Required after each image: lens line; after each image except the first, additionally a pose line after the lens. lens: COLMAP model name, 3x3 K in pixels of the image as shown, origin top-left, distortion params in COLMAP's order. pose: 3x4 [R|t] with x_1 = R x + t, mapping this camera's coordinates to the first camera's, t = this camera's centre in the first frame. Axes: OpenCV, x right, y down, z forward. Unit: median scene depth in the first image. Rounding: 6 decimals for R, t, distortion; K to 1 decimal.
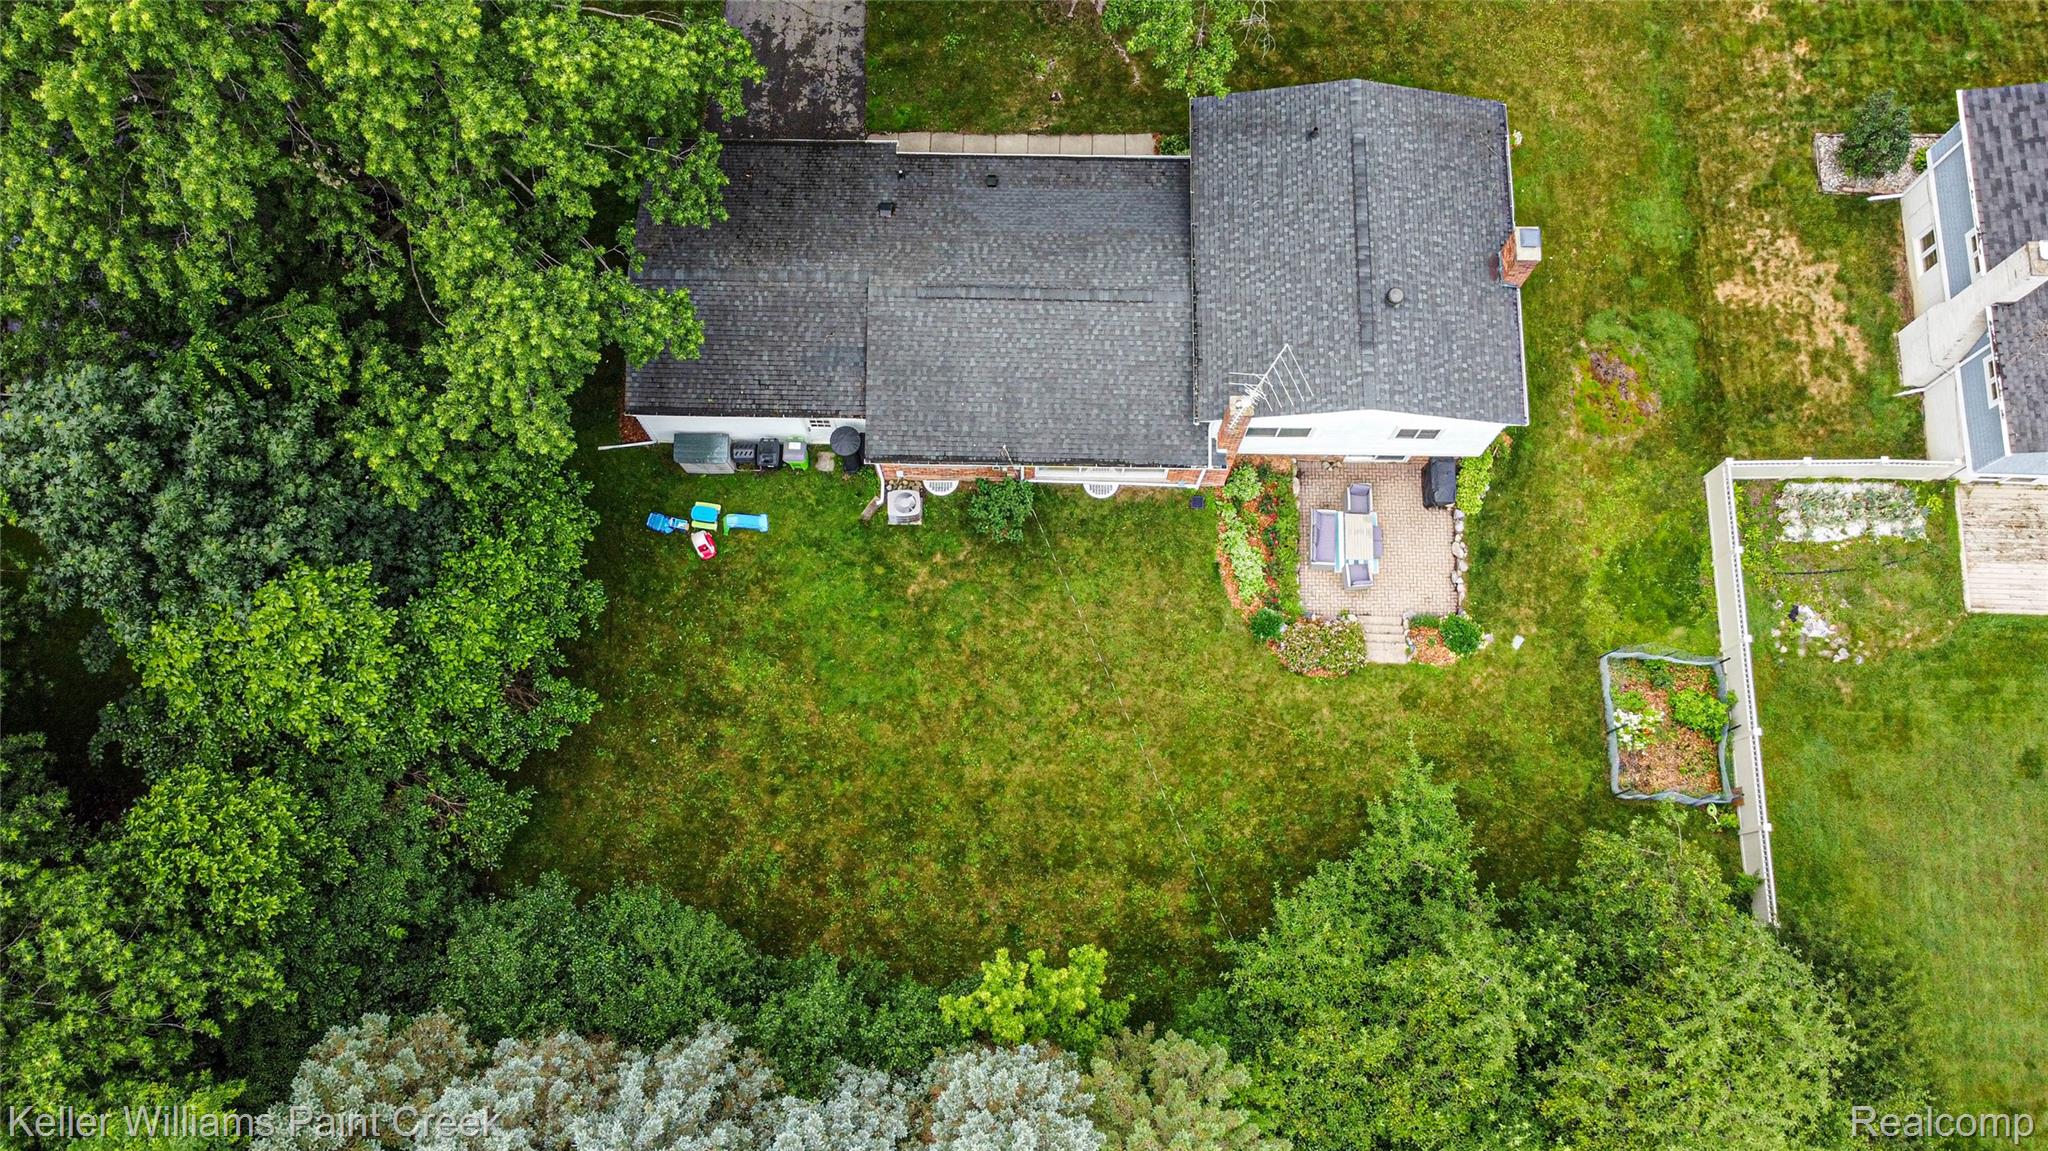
lens RADIAL K [[1489.1, 0, 1024.0], [0, 1489.1, 575.5], [0, 0, 1]] dist [0.003411, -0.009142]
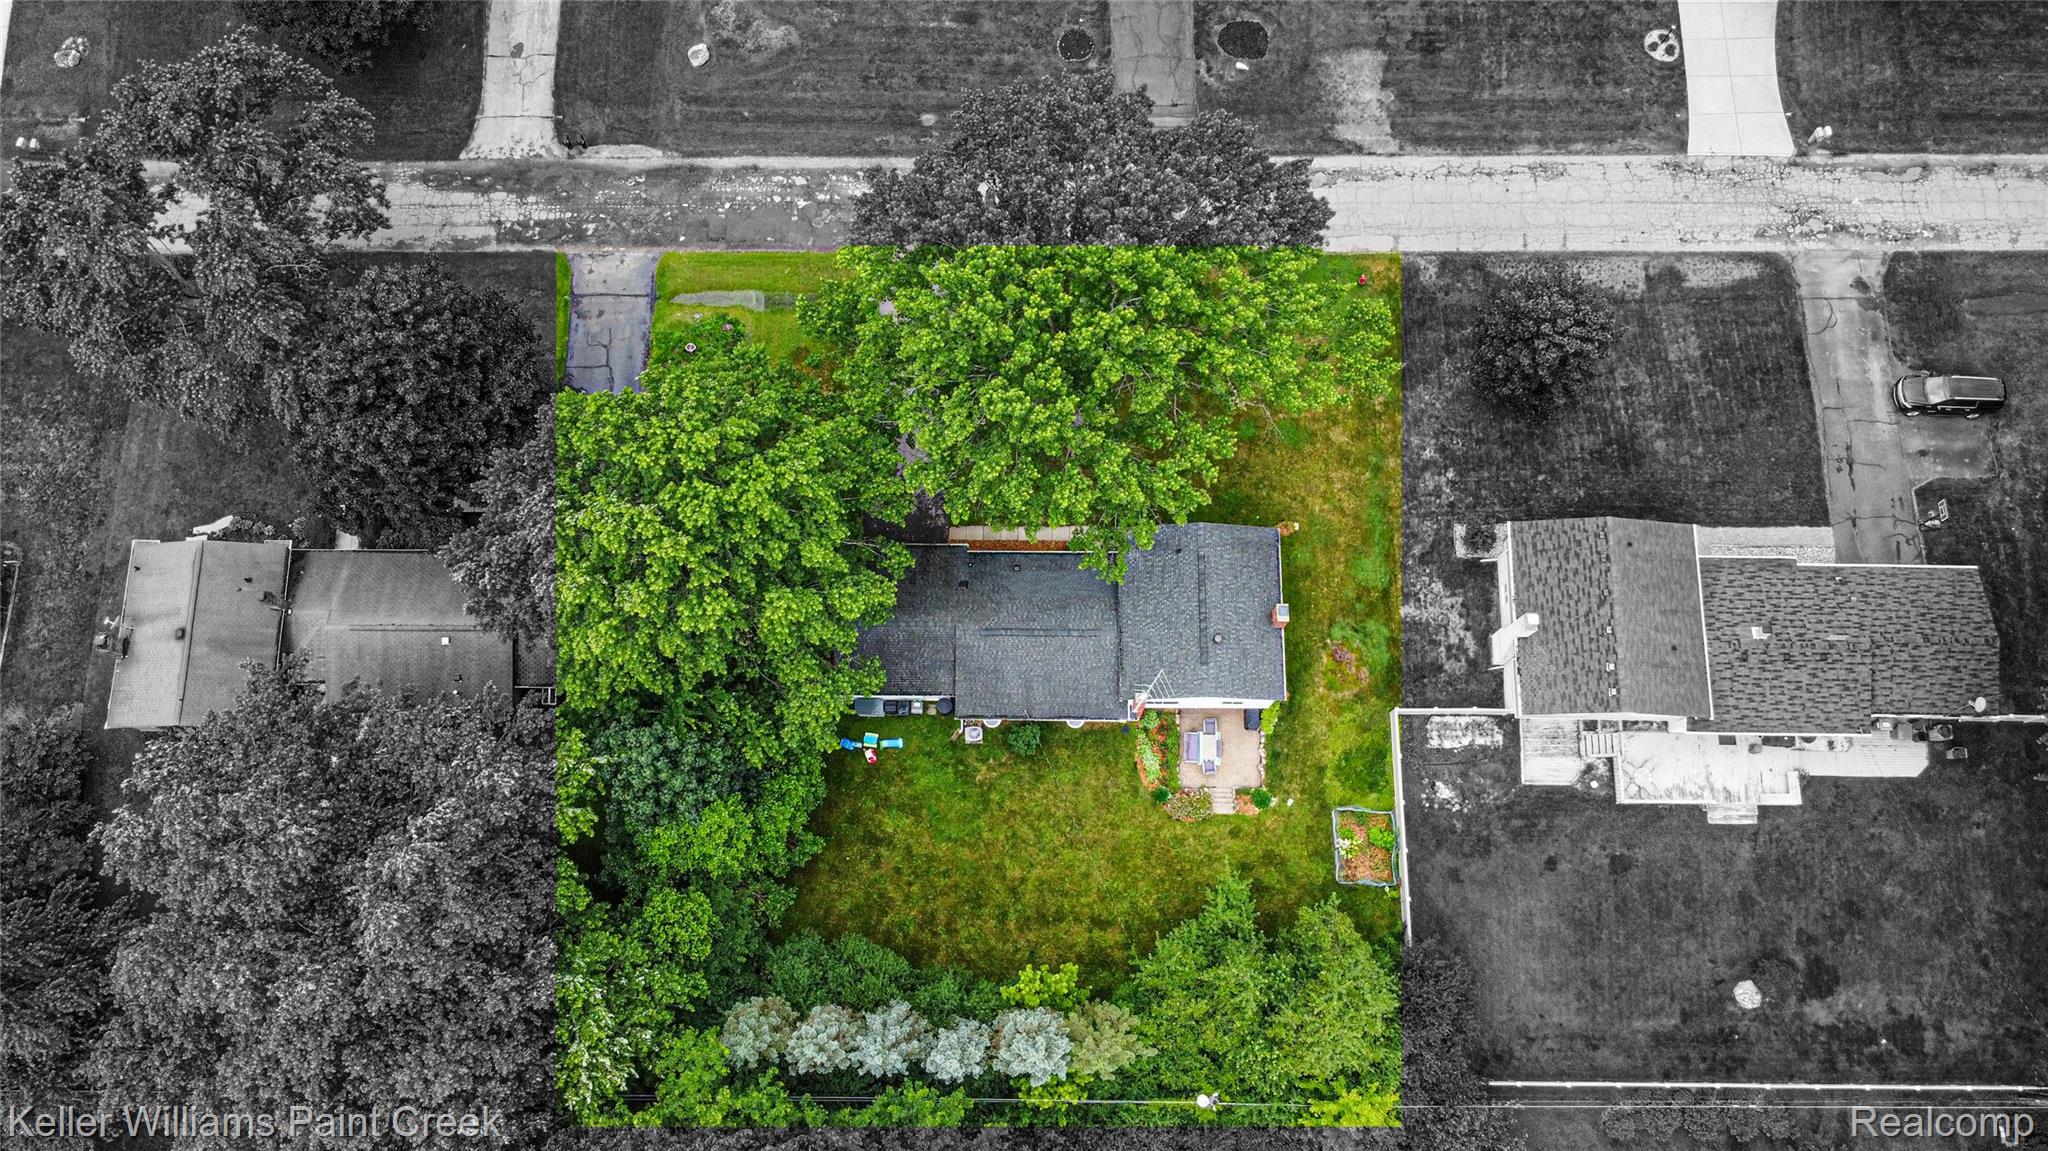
lens RADIAL K [[1489.1, 0, 1024.0], [0, 1489.1, 575.5], [0, 0, 1]] dist [0.003411, -0.009142]
pose [[0.999917, -0.011758, -0.005266, -0.002366], [0.011772, 0.999927, 0.002594, -0.263373], [0.005235, -0.002656, 0.999983, -0.955399]]
